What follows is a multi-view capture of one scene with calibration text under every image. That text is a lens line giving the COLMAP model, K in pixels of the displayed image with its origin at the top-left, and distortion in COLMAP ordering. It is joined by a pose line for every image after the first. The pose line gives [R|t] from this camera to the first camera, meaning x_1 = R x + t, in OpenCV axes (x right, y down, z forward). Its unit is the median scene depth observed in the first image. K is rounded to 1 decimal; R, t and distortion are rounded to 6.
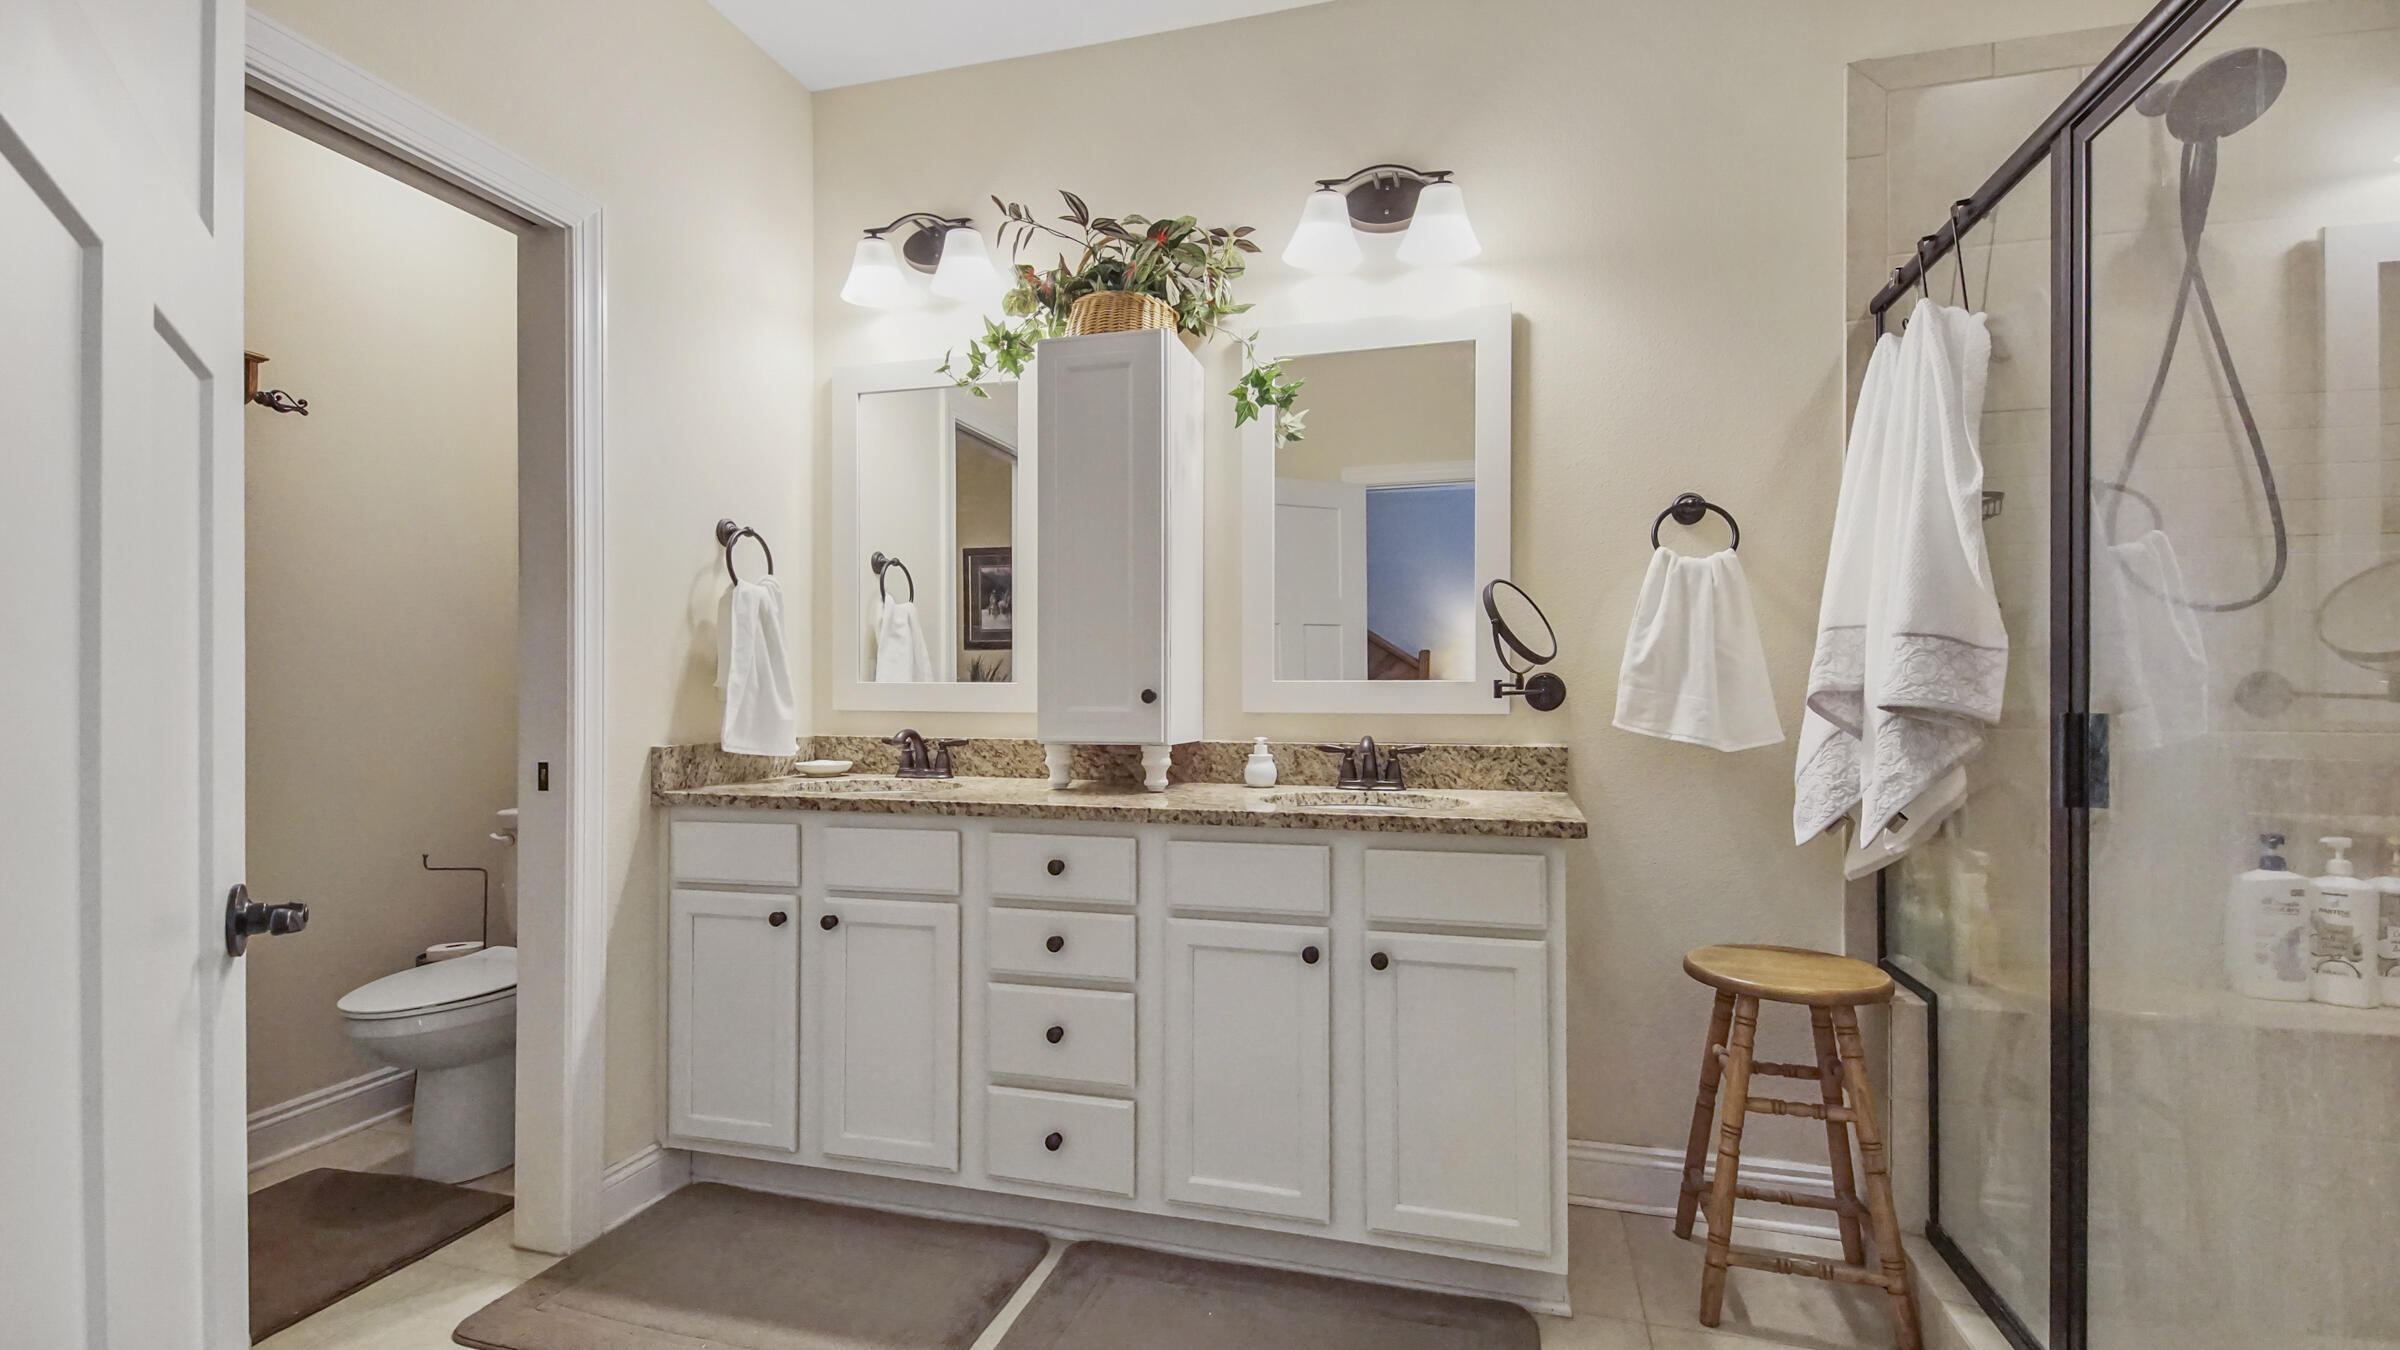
lens RADIAL K [[1063.9, 0, 1204.3], [0, 1063.9, 691.5], [0, 0, 1]] dist [0.022533, -0.013386]
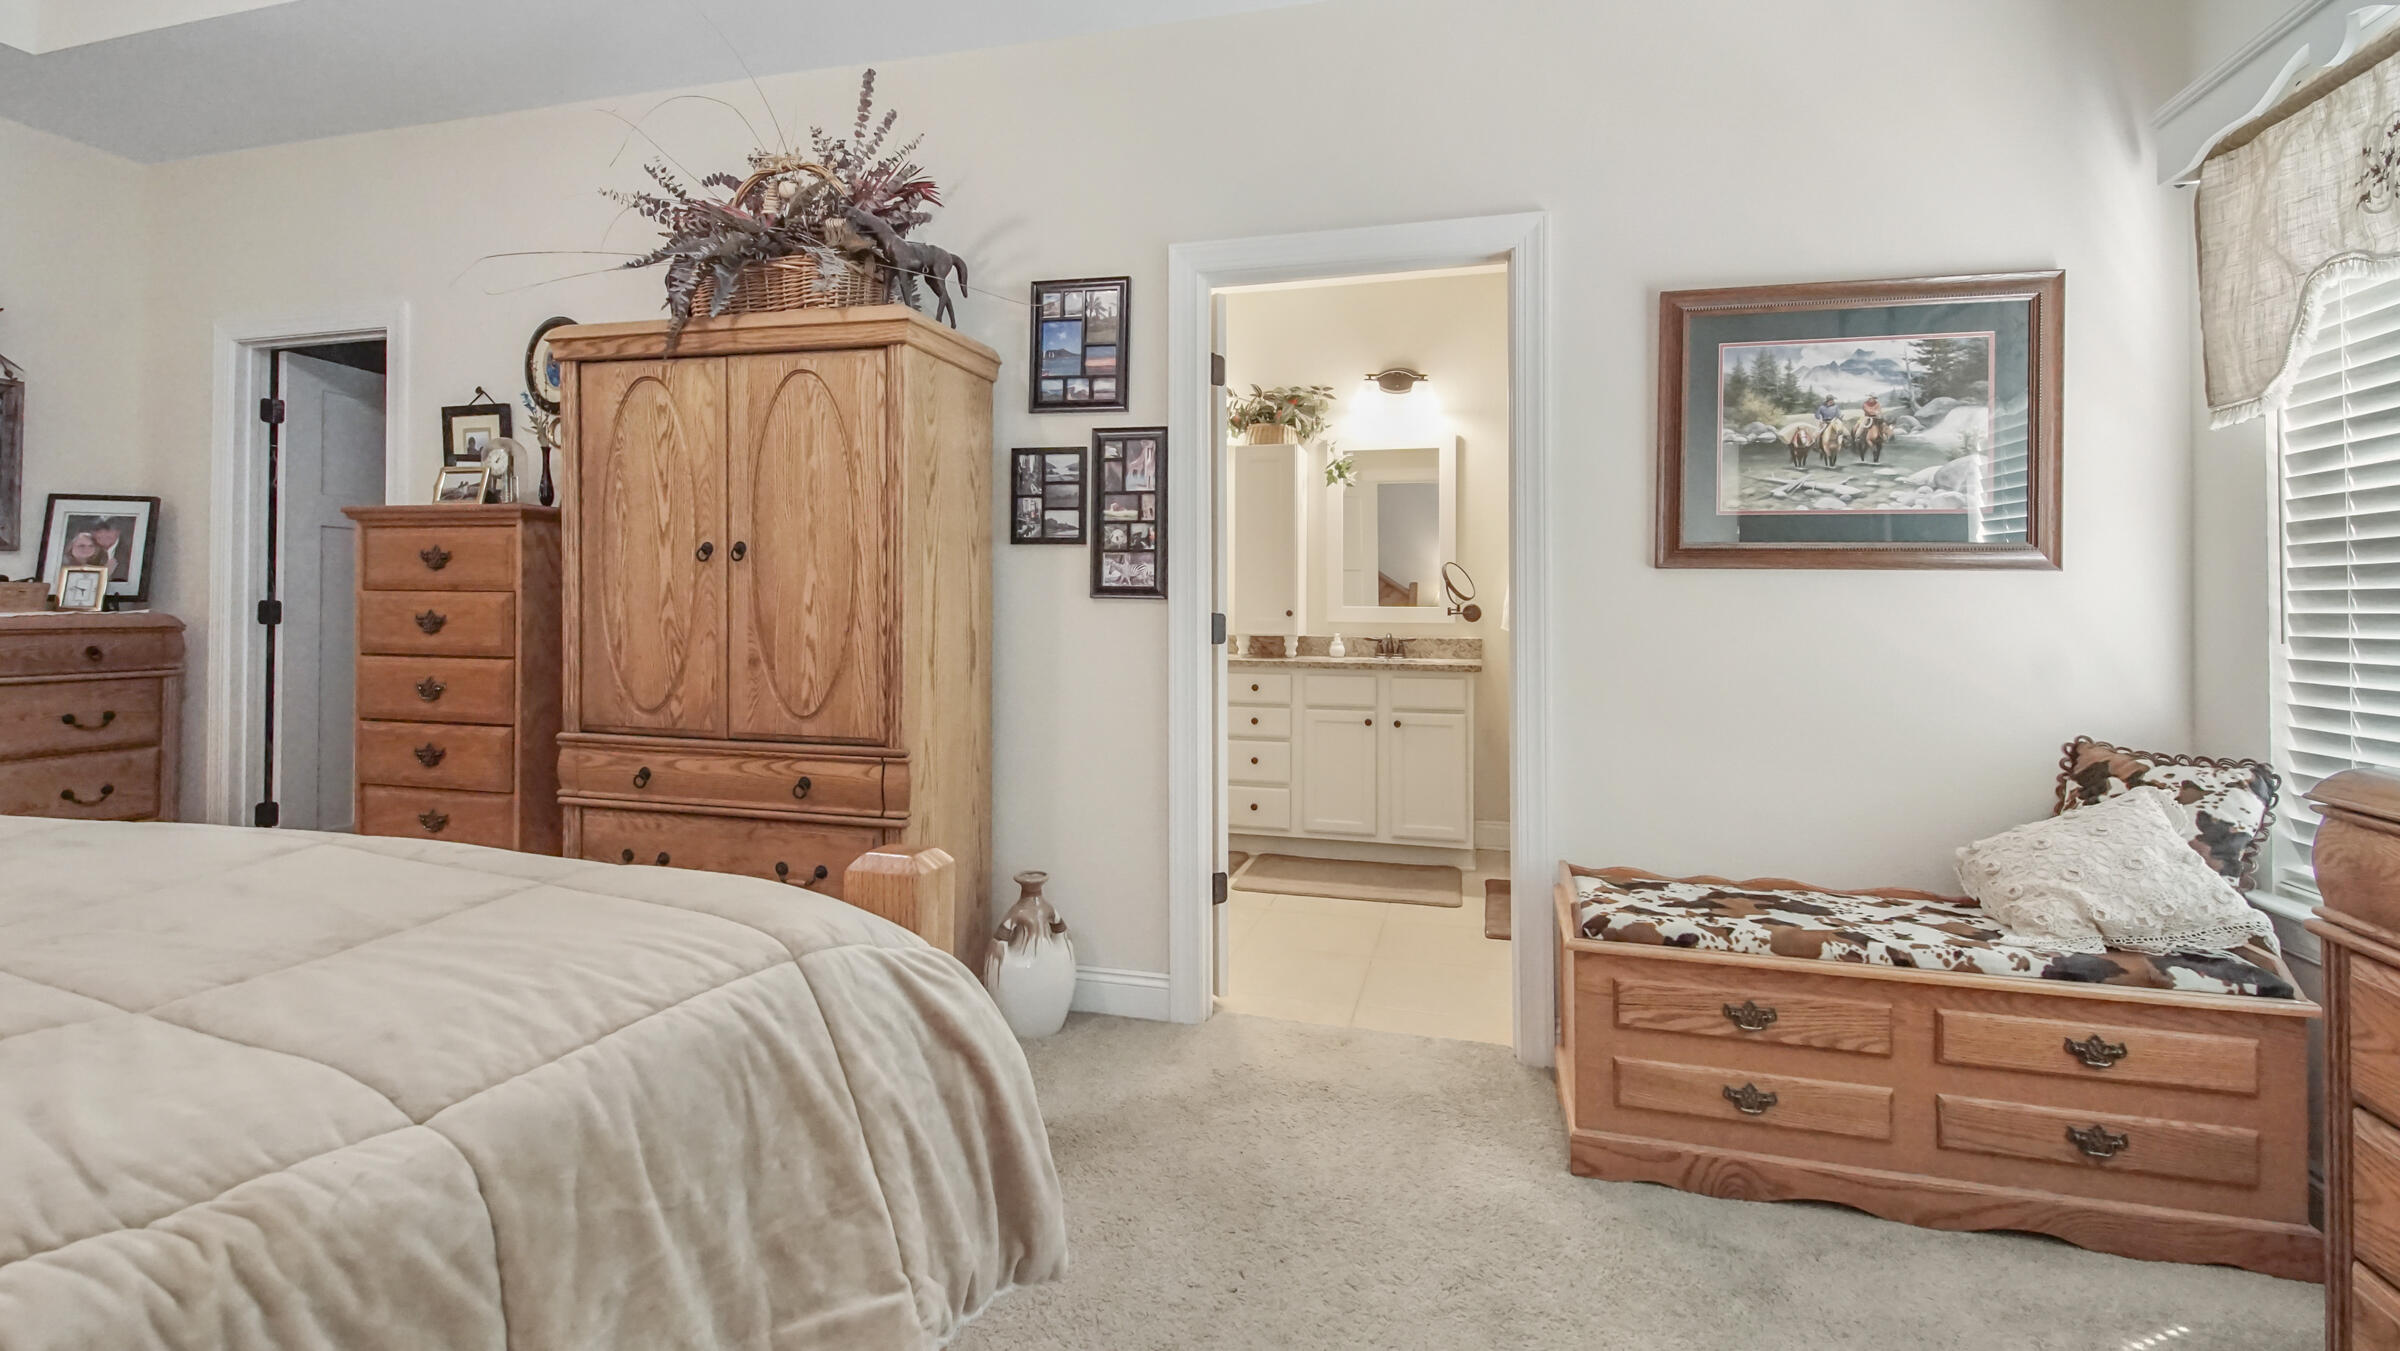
lens RADIAL K [[1063.9, 0, 1198.3], [0, 1063.9, 594.6], [0, 0, 1]] dist [0.022533, -0.013386]
pose [[0.999955, 0.006151, 0.007273, -0.245025], [-0.006039, 0.999862, -0.015449, 0.000319], [-0.007367, 0.015404, 0.999854, -1.134800]]
